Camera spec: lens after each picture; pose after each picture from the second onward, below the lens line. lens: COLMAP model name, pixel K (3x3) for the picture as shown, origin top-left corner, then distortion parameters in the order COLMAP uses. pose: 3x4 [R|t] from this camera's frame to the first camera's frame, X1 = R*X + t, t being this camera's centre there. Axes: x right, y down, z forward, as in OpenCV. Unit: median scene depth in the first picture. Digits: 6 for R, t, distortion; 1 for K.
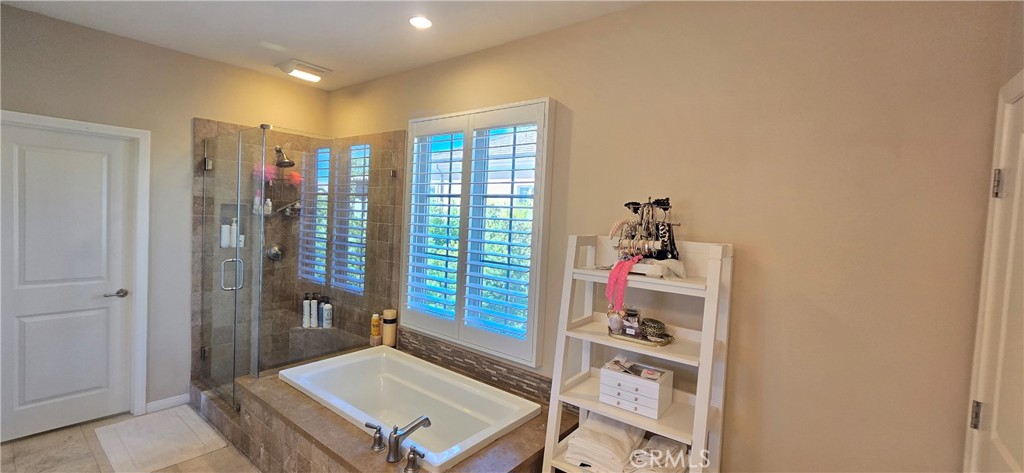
lens RADIAL K [[427.5, 0, 507.6], [0, 427.5, 233.5], [0, 0, 1]] dist [-0.001993, -0.000306]
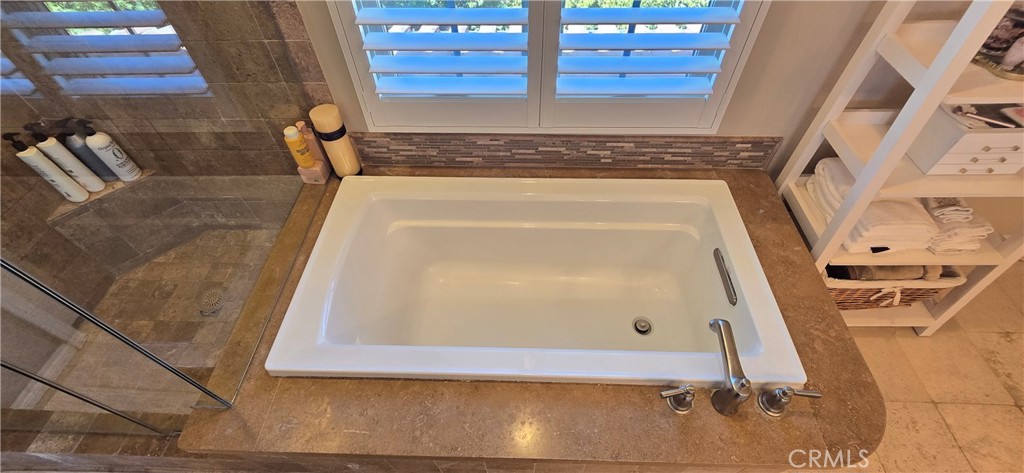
lens RADIAL K [[427.5, 0, 507.6], [0, 427.5, 233.5], [0, 0, 1]] dist [-0.001993, -0.000306]
pose [[0.801014, -0.496100, 0.335054, -0.325915], [0.085057, 0.648323, 0.756599, -0.058768], [-0.592572, -0.577548, 0.561513, 0.542847]]
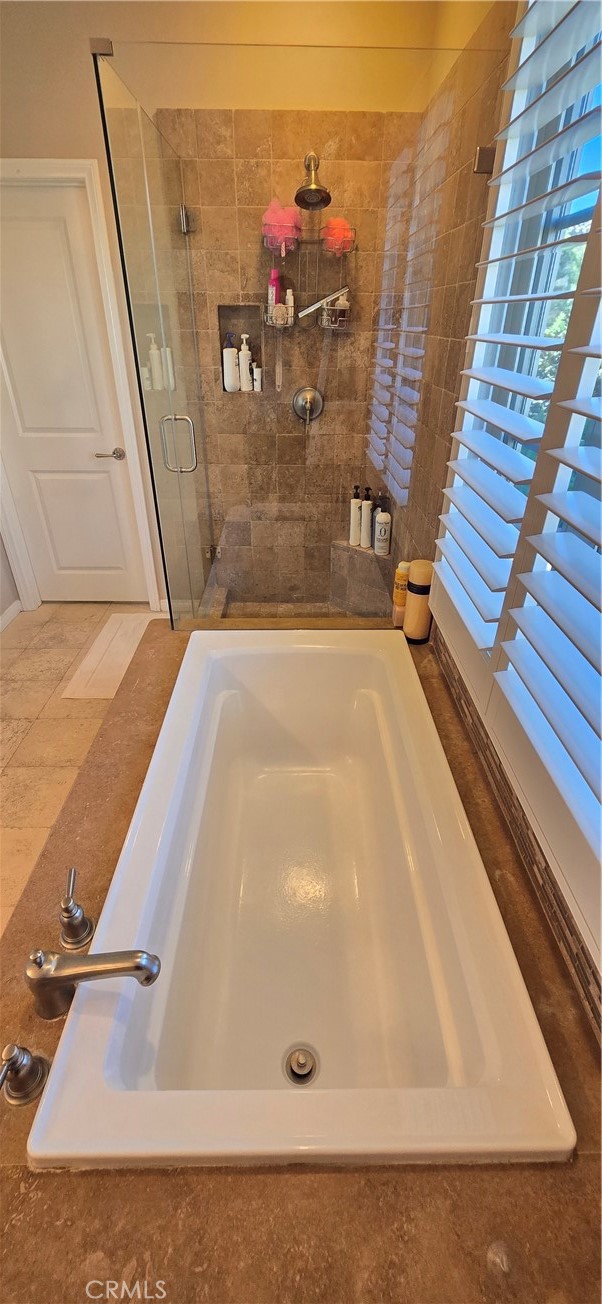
lens RADIAL K [[534.0, 0, 303.6], [0, 534.0, 649.9], [0, 0, 1]] dist [-0.002967, -0.000900]
pose [[0.636379, 0.369859, -0.676924, 0.050423], [-0.015264, 0.883419, 0.468334, 0.000819], [0.771225, -0.287706, 0.567835, 0.547901]]
